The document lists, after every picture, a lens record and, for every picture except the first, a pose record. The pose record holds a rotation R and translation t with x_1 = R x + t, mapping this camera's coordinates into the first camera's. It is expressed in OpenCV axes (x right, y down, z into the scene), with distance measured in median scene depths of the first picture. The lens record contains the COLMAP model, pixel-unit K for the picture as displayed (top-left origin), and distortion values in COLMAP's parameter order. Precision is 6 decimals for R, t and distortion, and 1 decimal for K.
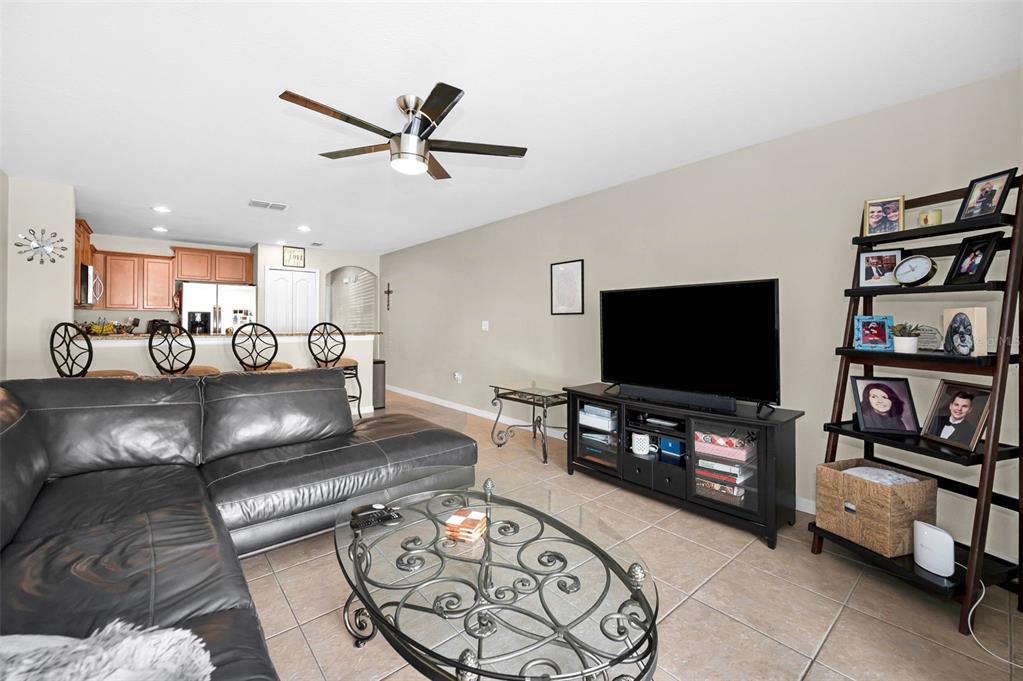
lens RADIAL K [[412.9, 0, 513.0], [0, 412.9, 313.5], [0, 0, 1]] dist [-0.000025, -0.001305]
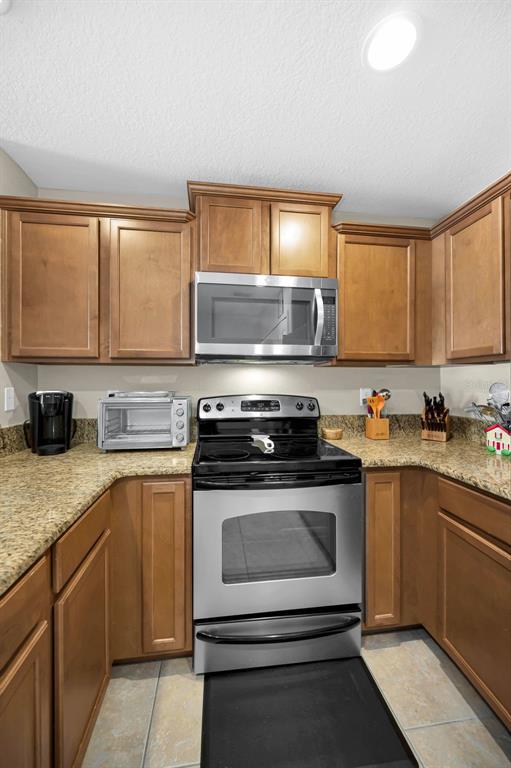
lens RADIAL K [[309.9, 0, 253.1], [0, 309.9, 378.0], [0, 0, 1]] dist [-0.000025, -0.001305]
pose [[-0.535525, -0.013019, -0.844419, -0.581109], [0.017300, 0.999502, -0.026381, 0.009370], [0.844342, -0.028736, -0.535033, 0.925979]]
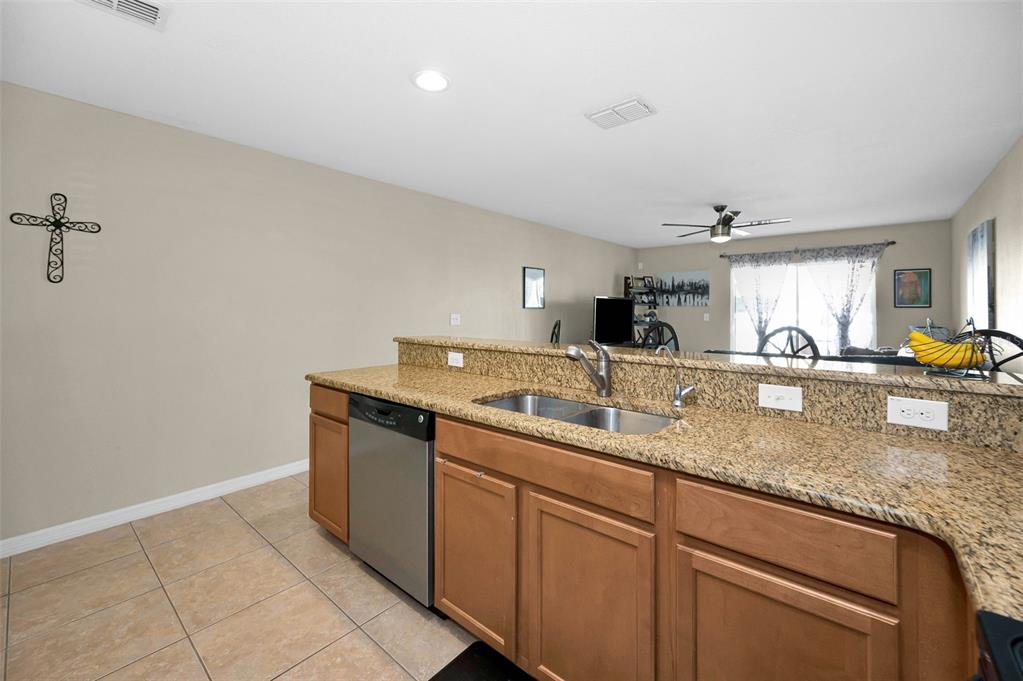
lens RADIAL K [[412.9, 0, 510.6], [0, 412.9, 305.9], [0, 0, 1]] dist [-0.000025, -0.001305]
pose [[-0.169192, 0.006655, 0.985561, -0.807279], [-0.021623, 0.999711, -0.010463, 0.007255], [-0.985346, -0.023081, -0.168999, 0.879930]]
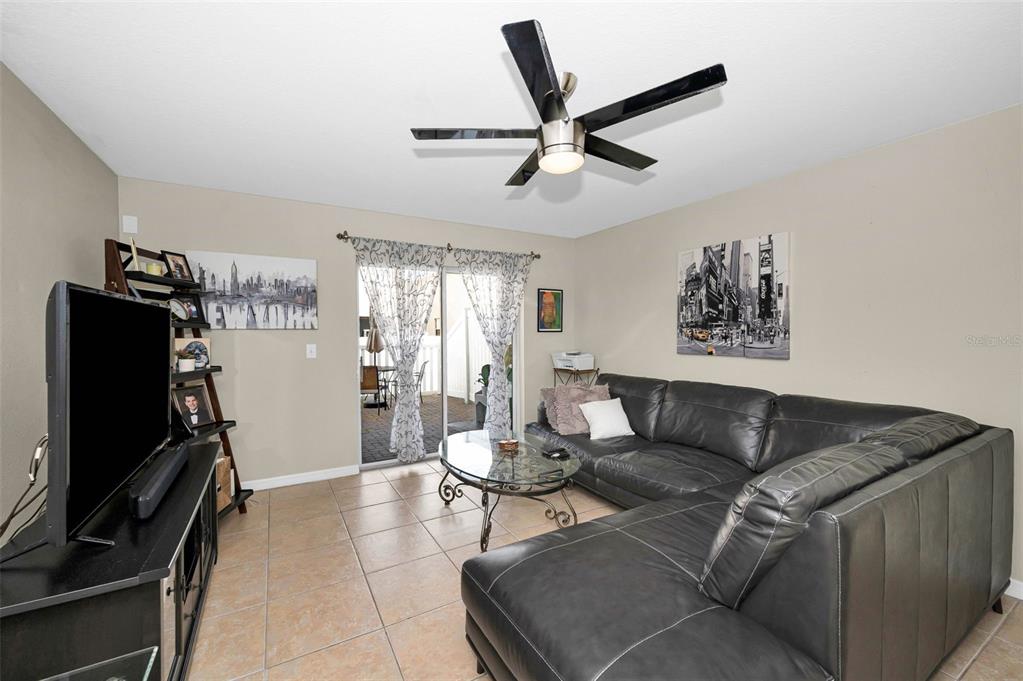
lens RADIAL K [[412.9, 0, 515.4], [0, 412.9, 339.5], [0, 0, 1]] dist [-0.000025, -0.001305]
pose [[-0.983486, -0.003928, 0.180939, -0.101414], [-0.003746, 0.999992, 0.001349, -0.004542], [-0.180943, 0.000649, -0.983493, 0.655460]]
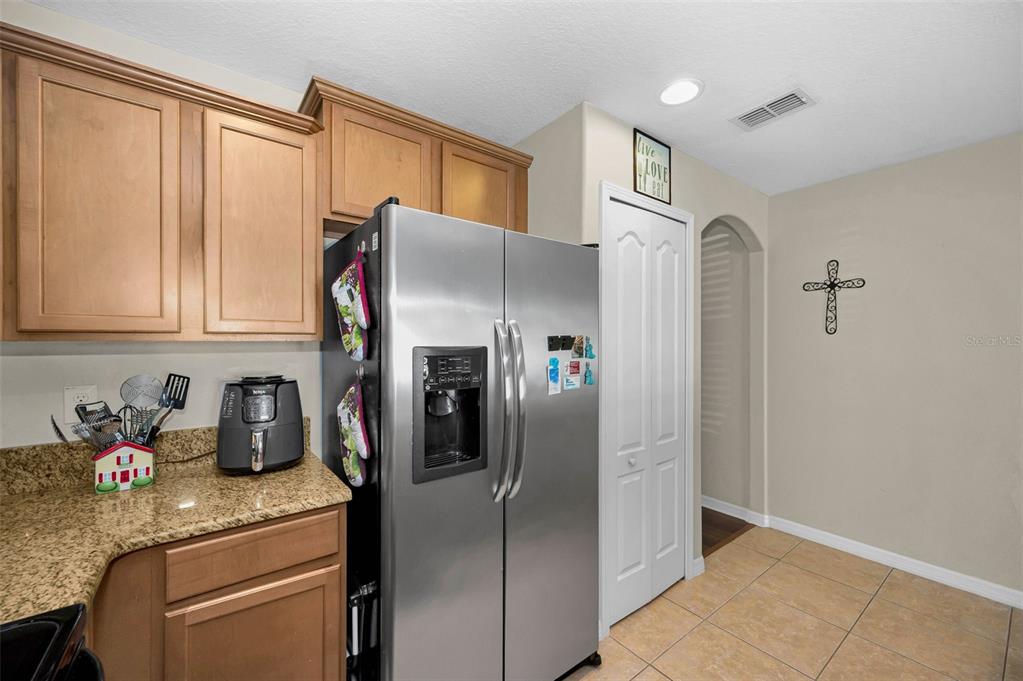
lens RADIAL K [[412.9, 0, 525.0], [0, 412.9, 340.8], [0, 0, 1]] dist [-0.000025, -0.001305]
pose [[0.999346, -0.002929, -0.036055, -0.691413], [0.003582, 0.999831, 0.018048, -0.010644], [0.035996, -0.018166, 0.999187, 0.756230]]
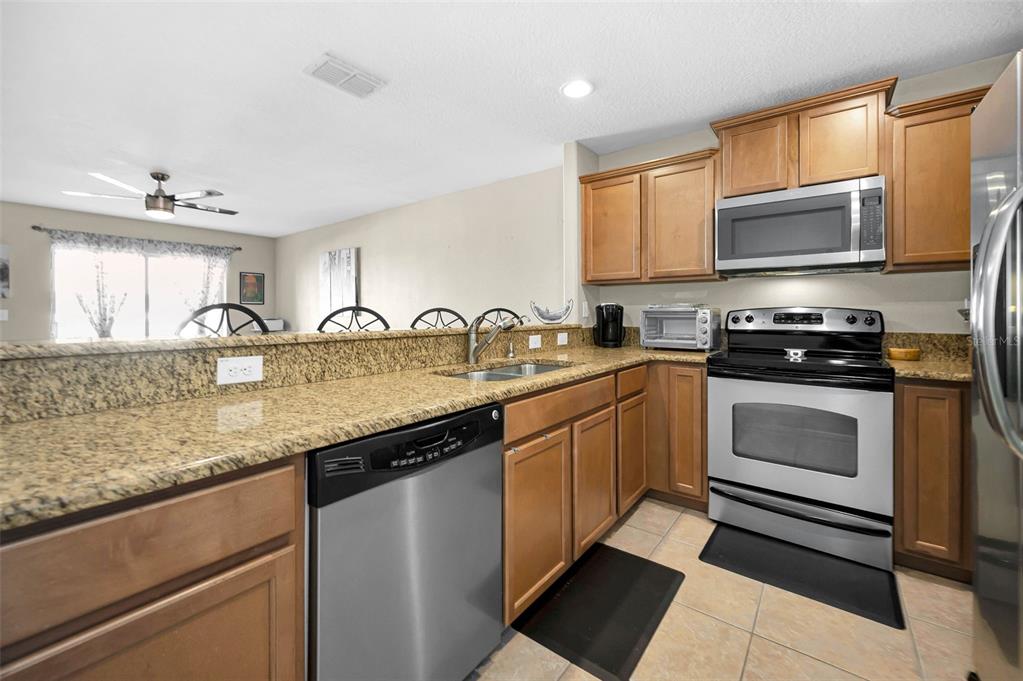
lens RADIAL K [[412.9, 0, 512.3], [0, 412.9, 315.6], [0, 0, 1]] dist [-0.000025, -0.001305]
pose [[-0.976800, -0.000933, -0.214154, -0.489870], [0.002448, 0.999877, -0.015521, 0.032431], [0.214142, -0.015685, -0.976677, 1.101878]]
